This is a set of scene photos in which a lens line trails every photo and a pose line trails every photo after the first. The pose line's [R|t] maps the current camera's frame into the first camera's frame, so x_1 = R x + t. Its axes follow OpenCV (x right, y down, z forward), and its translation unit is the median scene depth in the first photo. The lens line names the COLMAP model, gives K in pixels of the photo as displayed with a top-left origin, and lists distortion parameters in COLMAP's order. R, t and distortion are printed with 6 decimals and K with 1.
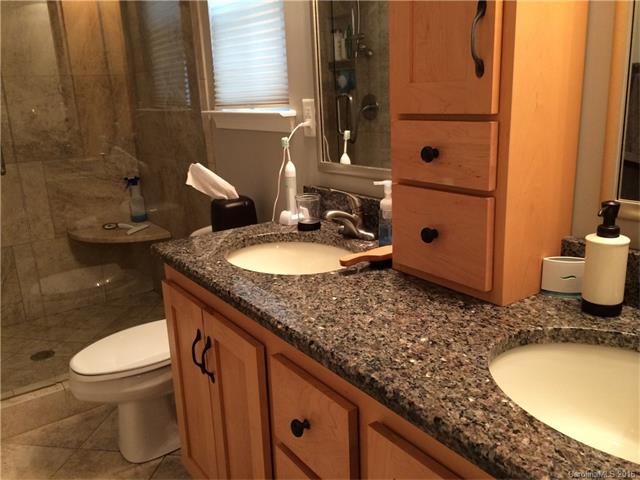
lens RADIAL K [[548.3, 0, 315.4], [0, 548.3, 238.8], [0, 0, 1]] dist [0.073591, -0.108409]
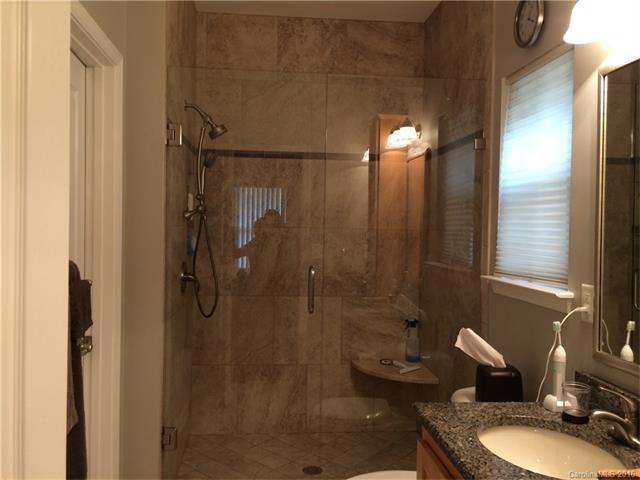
lens RADIAL K [[546.0, 0, 315.3], [0, 546.0, 238.7], [0, 0, 1]] dist [0.071962, -0.099272]
pose [[0.867692, 0.072156, -0.491838, 0.039097], [-0.182878, 0.966357, -0.180859, -0.056042], [0.462241, 0.246876, 0.851696, -0.086071]]
